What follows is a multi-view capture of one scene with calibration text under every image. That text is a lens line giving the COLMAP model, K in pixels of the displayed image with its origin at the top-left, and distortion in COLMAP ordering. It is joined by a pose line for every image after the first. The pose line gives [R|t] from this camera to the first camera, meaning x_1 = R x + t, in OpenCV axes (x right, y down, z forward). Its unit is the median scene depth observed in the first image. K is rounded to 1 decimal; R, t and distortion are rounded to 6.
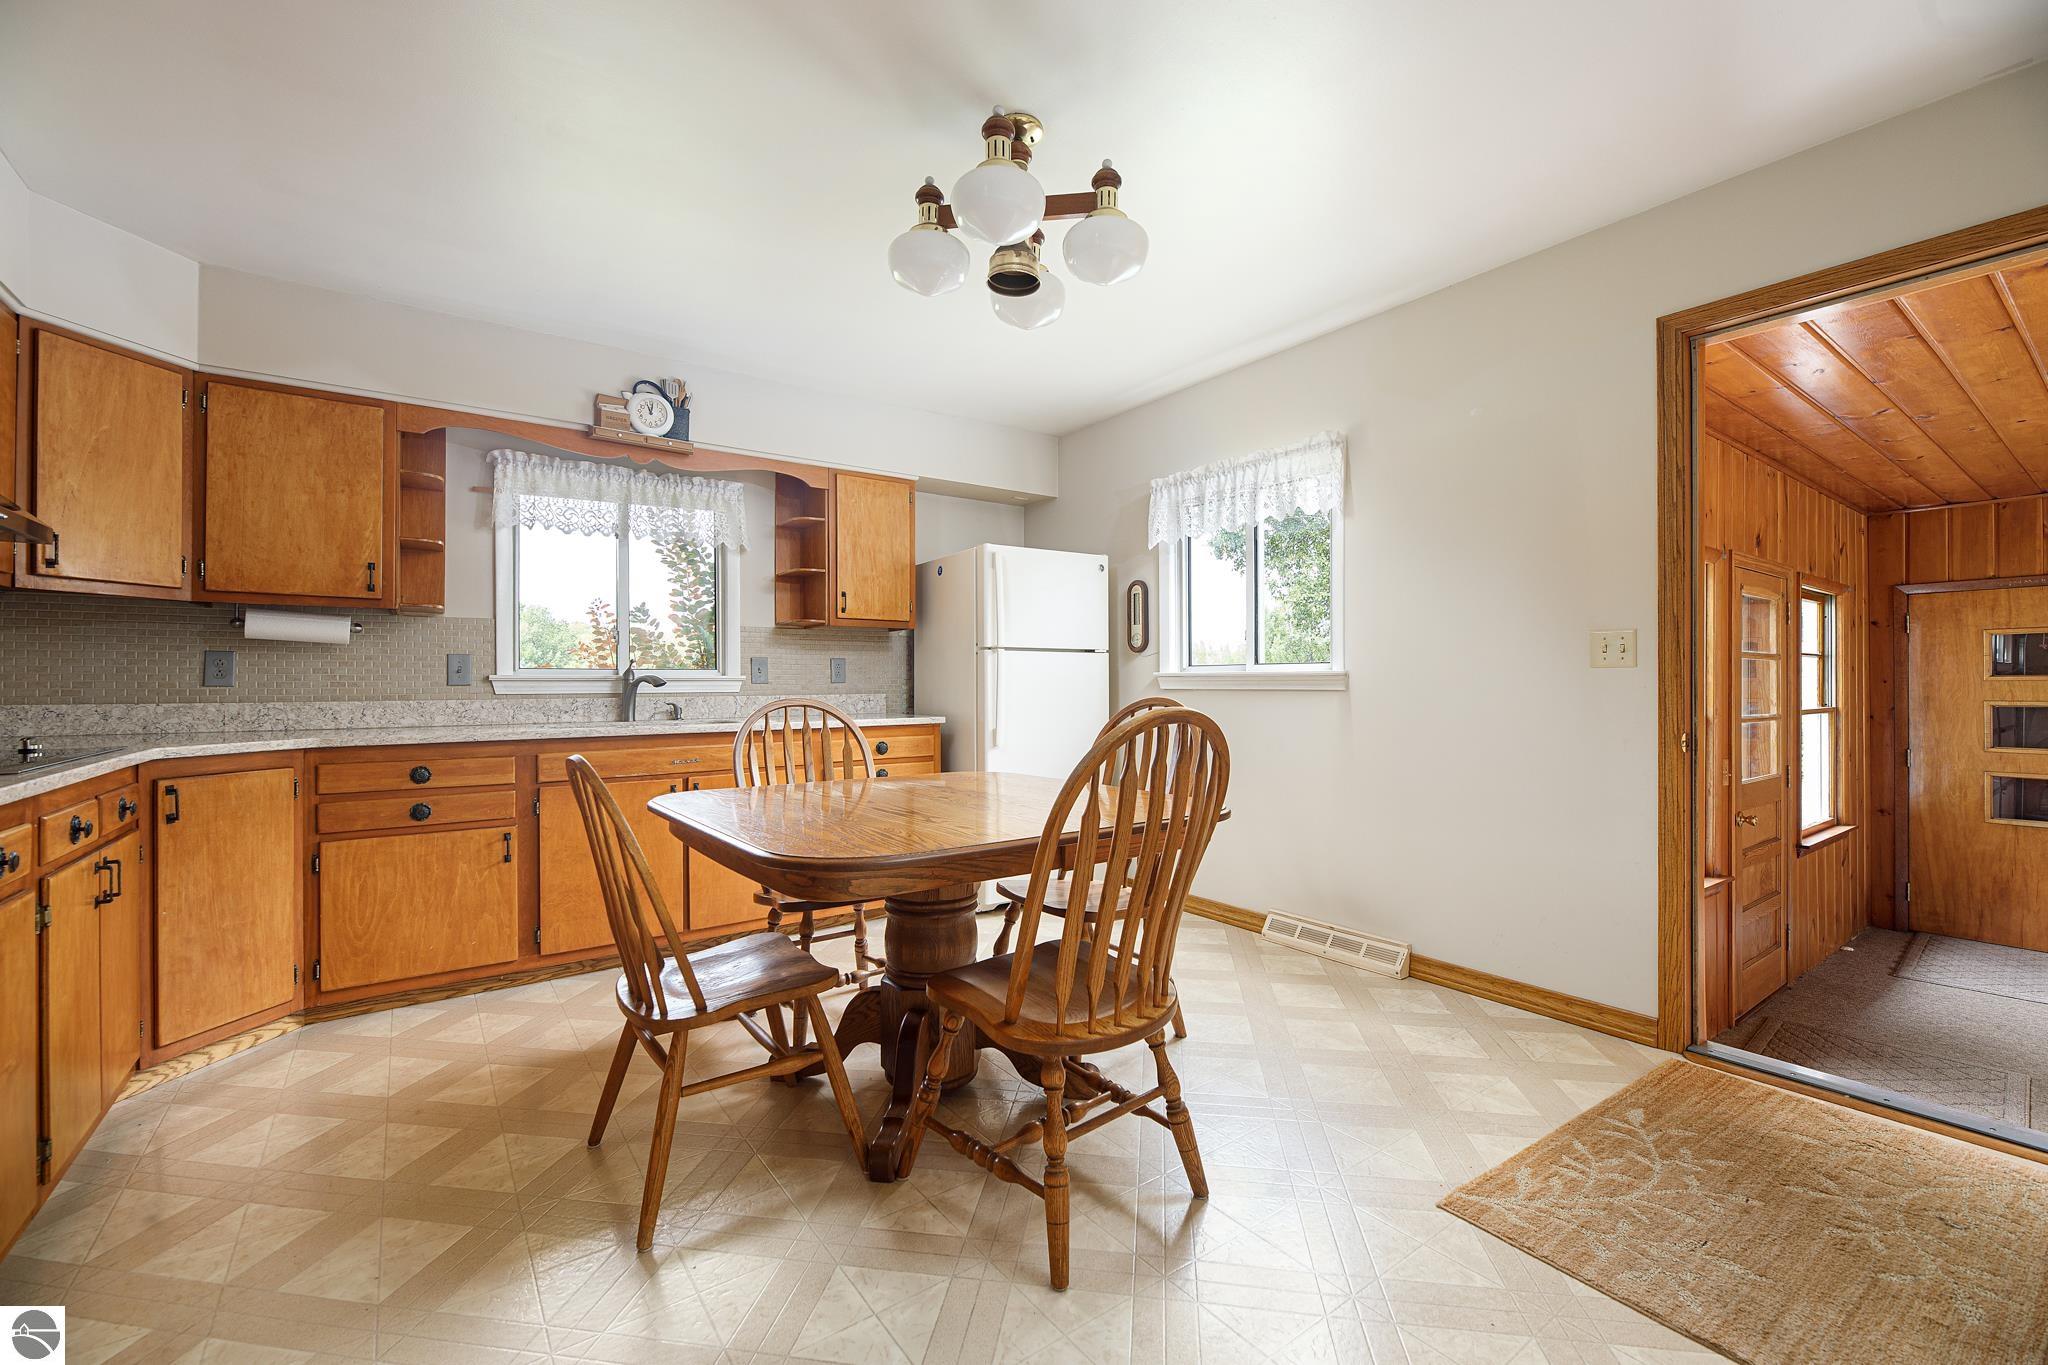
lens RADIAL K [[850.1, 0, 1024.0], [0, 850.1, 682.5], [0, 0, 1]] dist [-0.007035, -0.000156]
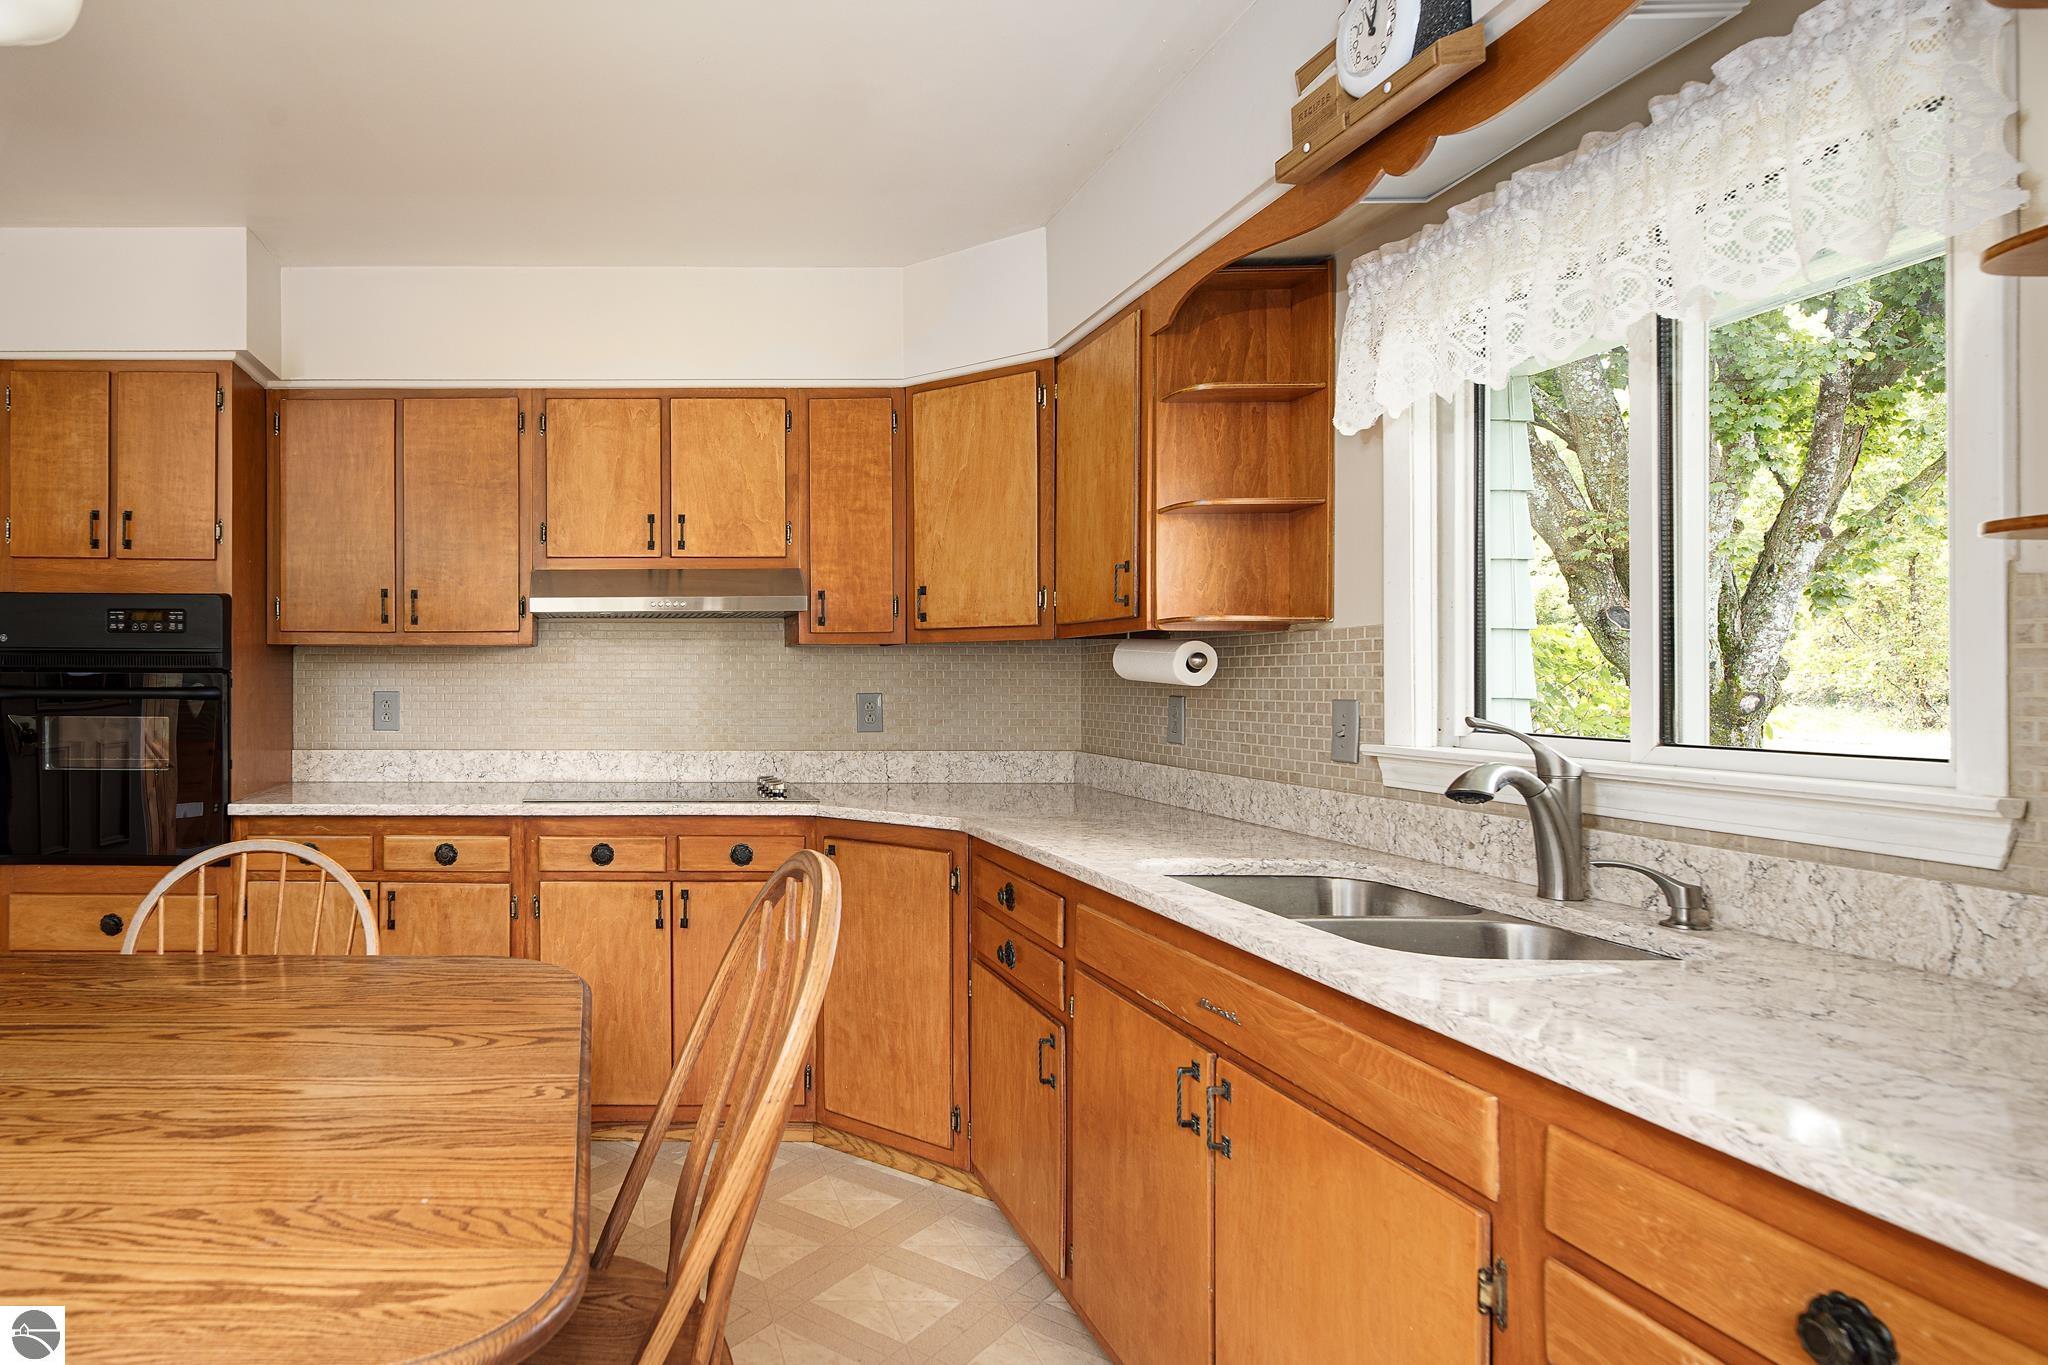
lens RADIAL K [[1130.9, 0, 624.1], [0, 1130.9, 692.0], [0, 0, 1]] dist [0.006104, 0.000279]
pose [[-0.562887, 0.006644, -0.826507, 0.162751], [-0.001857, 0.999955, 0.009303, -0.054777], [0.826532, 0.006771, -0.562850, 1.285330]]
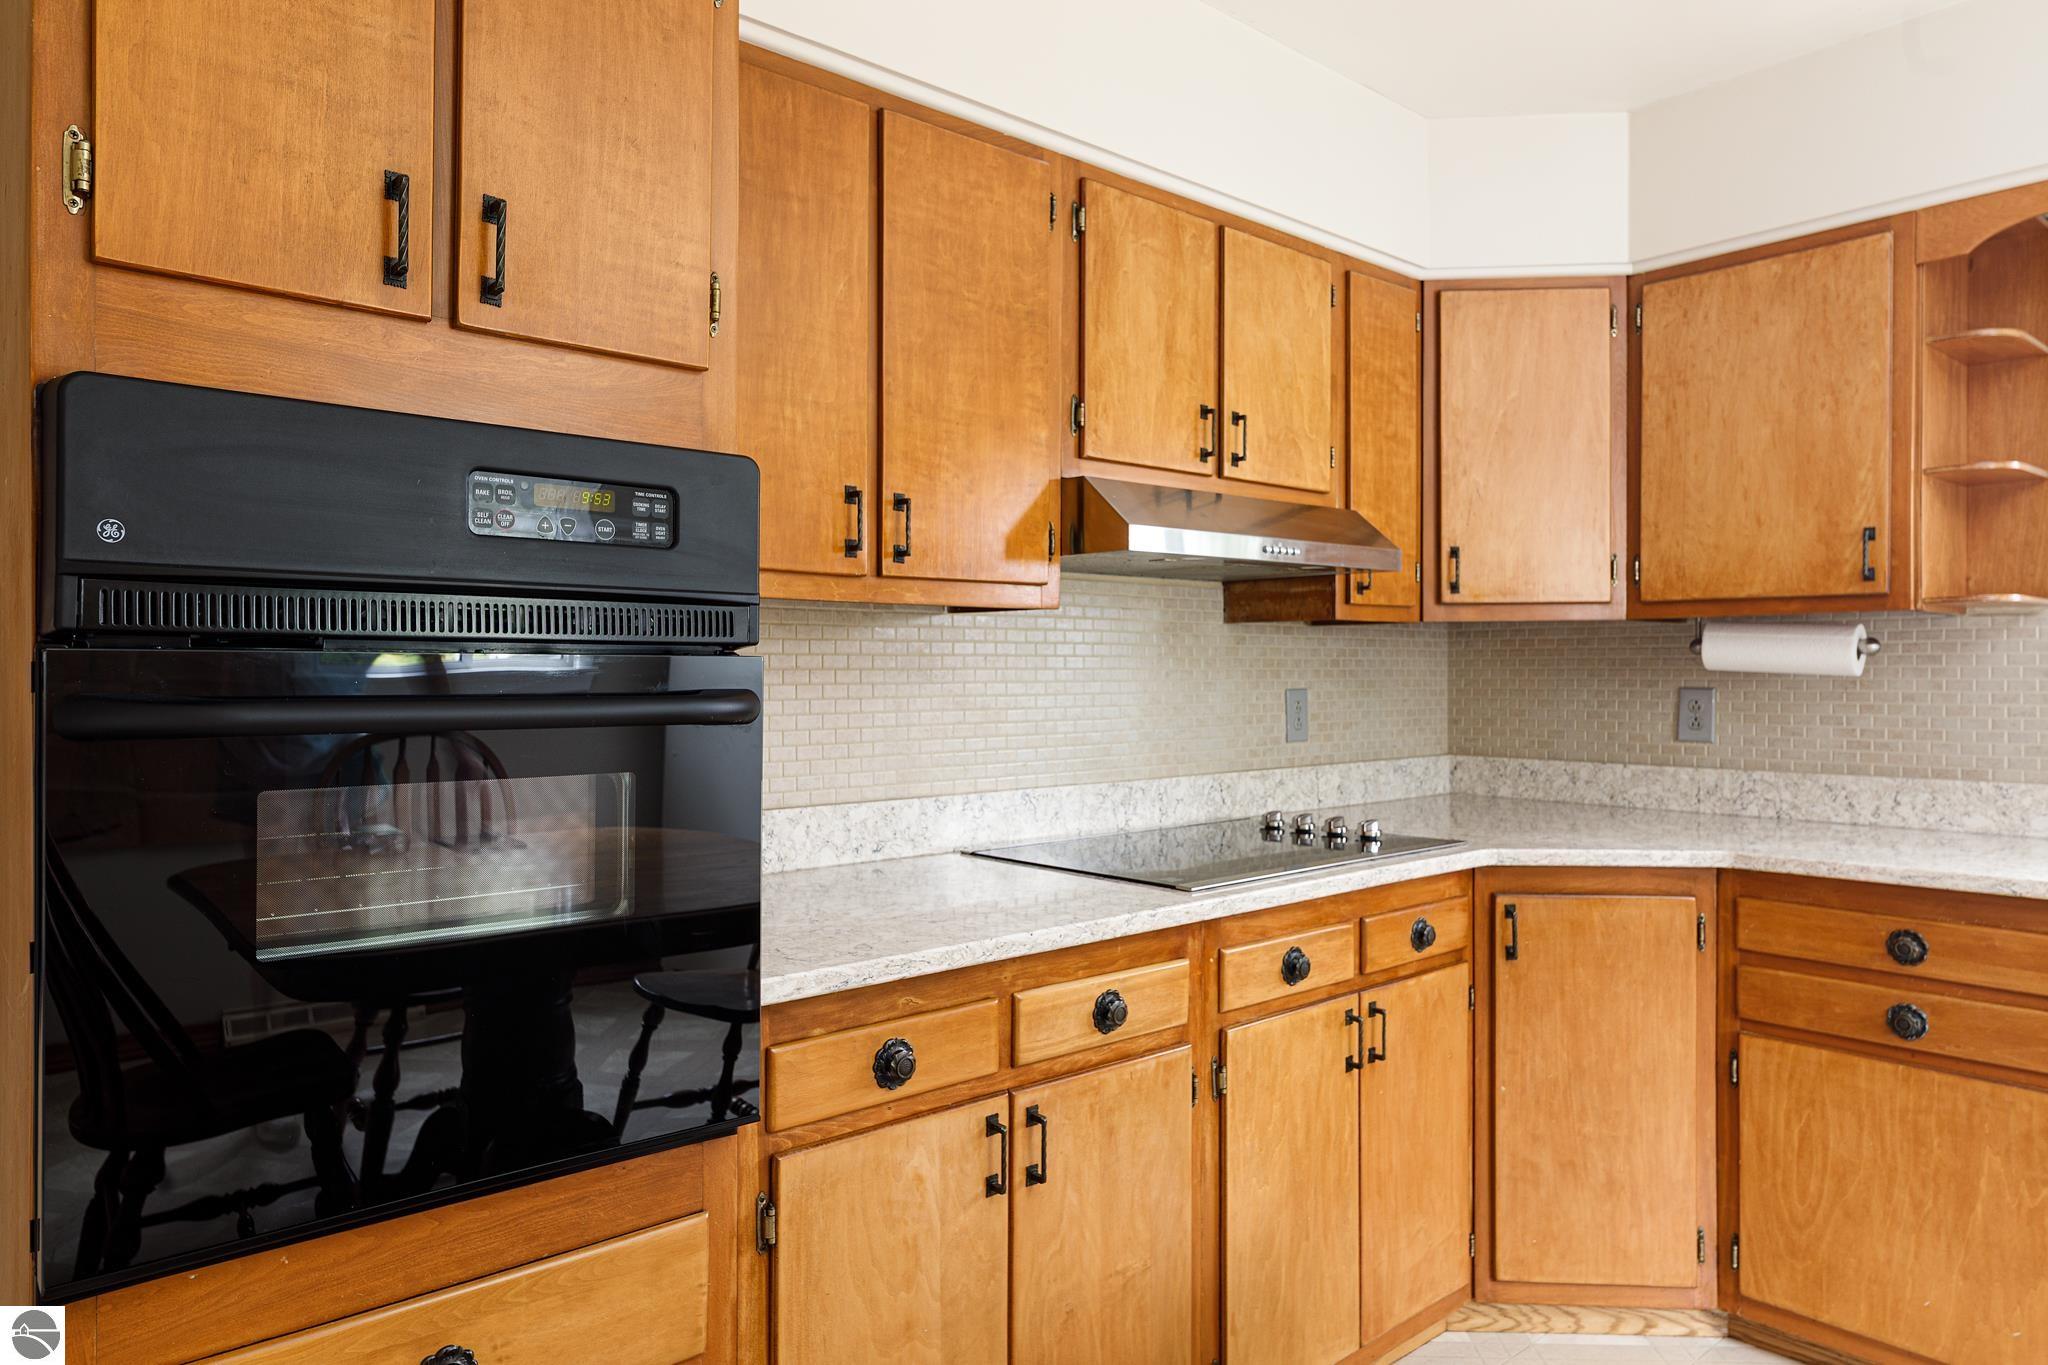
lens RADIAL K [[1291.6, 0, 1024.0], [0, 1291.6, 682.5], [0, 0, 1]] dist [0.000751, 0.001169]
pose [[0.101140, 0.005885, -0.994855, -0.010219], [0.002691, 0.999977, 0.006189, -0.054596], [0.994869, -0.003304, 0.101121, 0.421730]]
